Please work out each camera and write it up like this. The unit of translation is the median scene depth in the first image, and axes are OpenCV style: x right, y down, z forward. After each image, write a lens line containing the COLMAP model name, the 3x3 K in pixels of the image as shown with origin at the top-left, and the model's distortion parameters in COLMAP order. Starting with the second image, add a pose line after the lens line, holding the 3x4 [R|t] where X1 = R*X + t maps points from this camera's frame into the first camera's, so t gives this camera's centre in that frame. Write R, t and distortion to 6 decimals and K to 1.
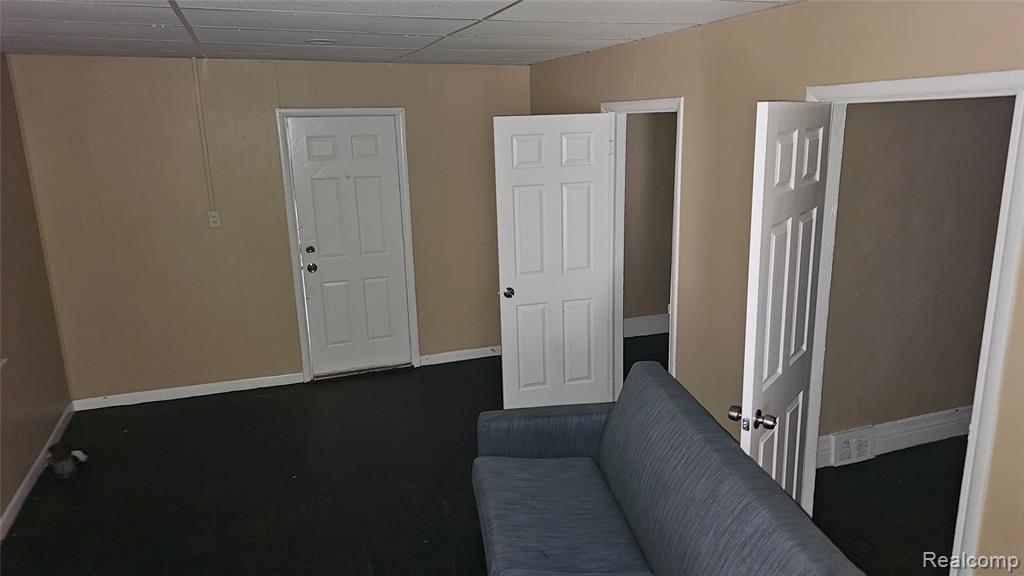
lens RADIAL K [[682.2, 0, 510.3], [0, 682.2, 290.4], [0, 0, 1]] dist [0.067874, -0.069690]
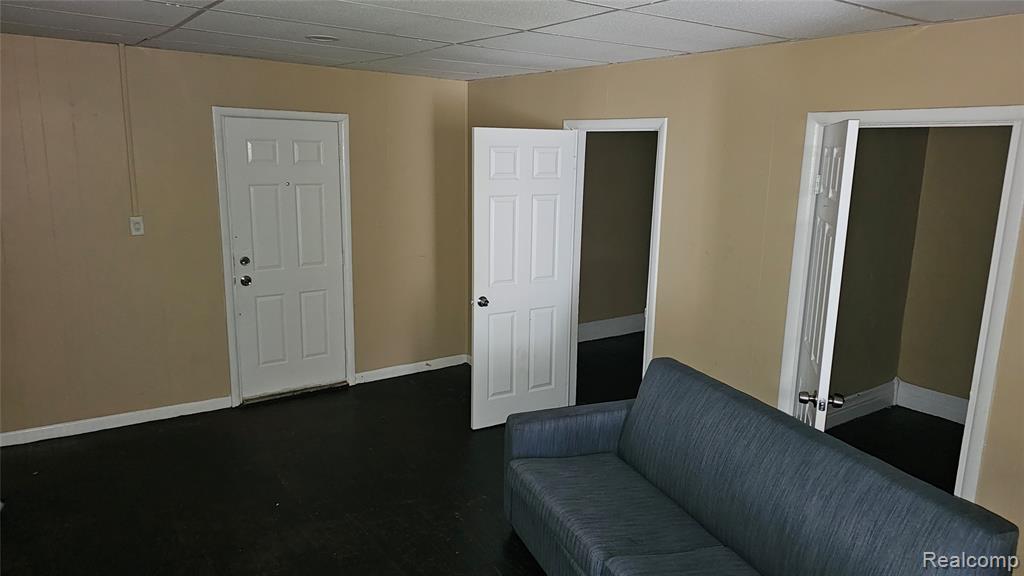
lens RADIAL K [[684.1, 0, 512.0], [0, 684.1, 288.0], [0, 0, 1]] dist [0.080689, -0.095821]
pose [[0.963141, -0.009375, 0.268832, -0.196987], [0.019708, 0.999166, -0.035763, 0.017000], [-0.268273, 0.039743, 0.962523, 0.013351]]
